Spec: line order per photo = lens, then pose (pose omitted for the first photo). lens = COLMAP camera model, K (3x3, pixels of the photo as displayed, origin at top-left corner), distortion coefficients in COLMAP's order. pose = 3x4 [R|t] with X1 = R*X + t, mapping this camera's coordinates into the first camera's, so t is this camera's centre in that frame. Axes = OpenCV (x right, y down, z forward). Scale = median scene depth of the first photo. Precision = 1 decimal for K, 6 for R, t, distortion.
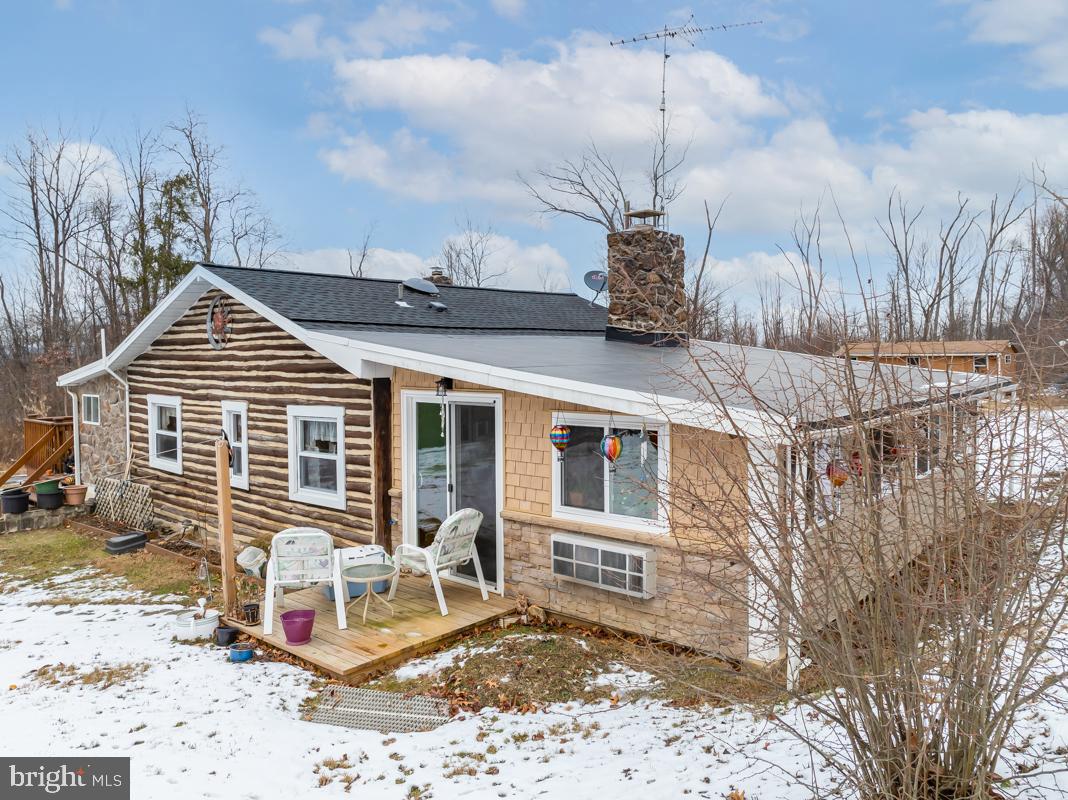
lens RADIAL K [[749.5, 0, 568.1], [0, 749.5, 394.7], [0, 0, 1]] dist [-0.020964, -0.011079]
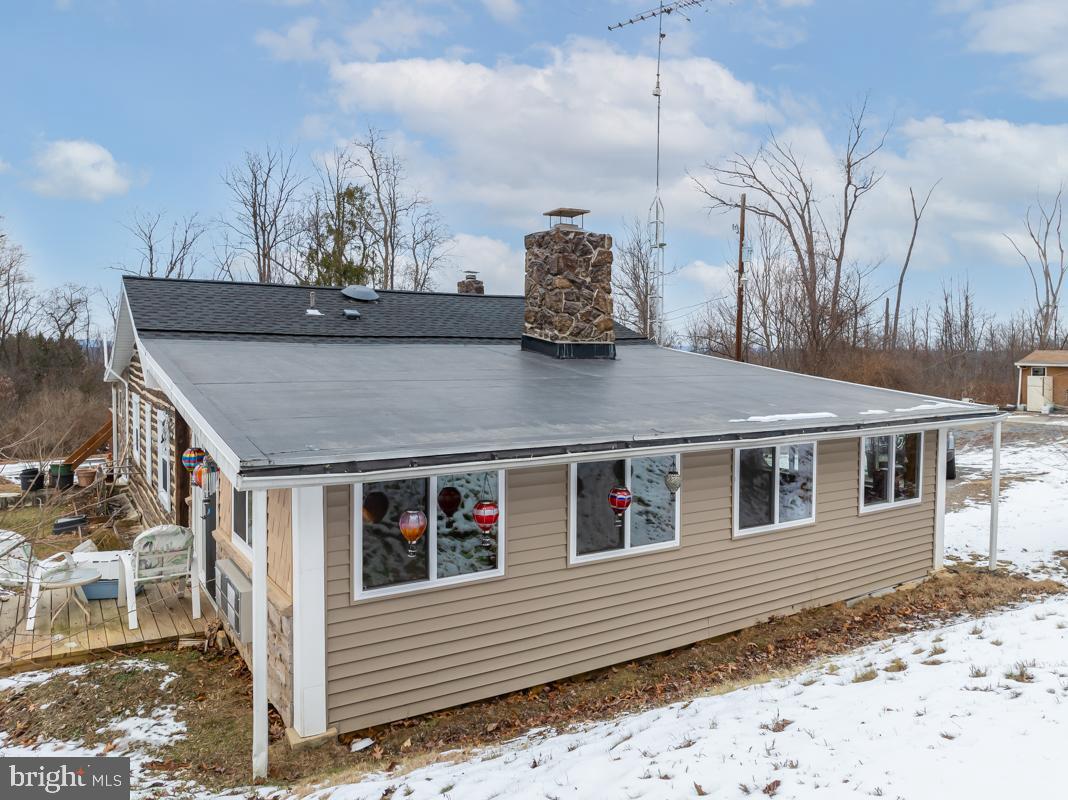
lens RADIAL K [[749.5, 0, 530.0], [0, 749.5, 395.4], [0, 0, 1]] dist [-0.020964, -0.011079]
pose [[0.952923, 0.033040, -0.301406, 0.346862], [-0.032173, 0.999452, 0.007844, -0.023967], [0.301500, 0.002222, 0.953464, 0.114783]]
